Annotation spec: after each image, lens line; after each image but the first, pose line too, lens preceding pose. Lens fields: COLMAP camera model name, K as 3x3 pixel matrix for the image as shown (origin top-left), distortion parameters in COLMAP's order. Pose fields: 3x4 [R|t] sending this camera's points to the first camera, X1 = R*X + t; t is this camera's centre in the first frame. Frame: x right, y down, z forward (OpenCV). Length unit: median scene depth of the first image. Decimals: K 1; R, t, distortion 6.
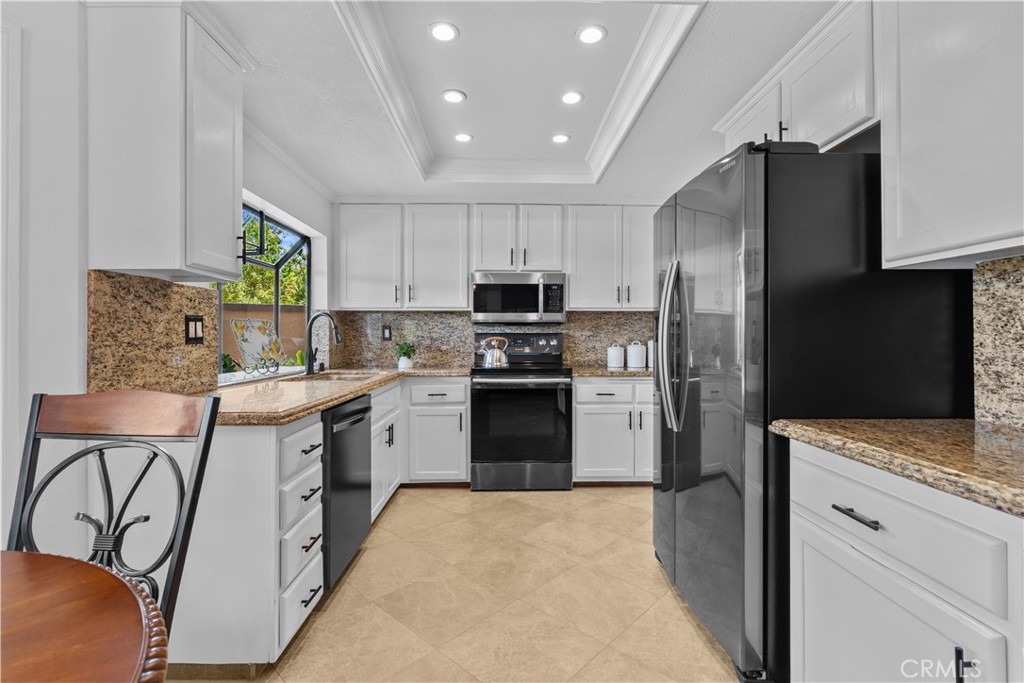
lens RADIAL K [[465.2, 0, 518.3], [0, 465.2, 340.1], [0, 0, 1]] dist [-0.002585, 0.000787]
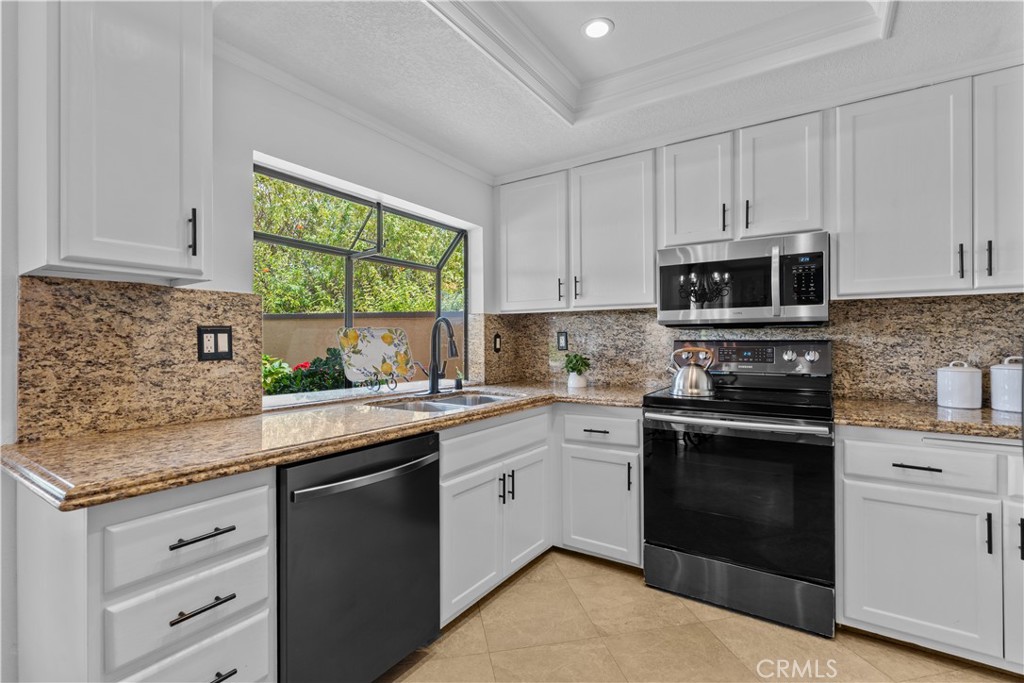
lens RADIAL K [[465.2, 0, 518.3], [0, 465.2, 340.1], [0, 0, 1]] dist [-0.002585, 0.000787]
pose [[0.815128, -0.002834, -0.579274, 0.131031], [-0.000446, 0.999985, -0.005521, -0.013643], [0.579281, 0.004758, 0.815114, 0.367758]]
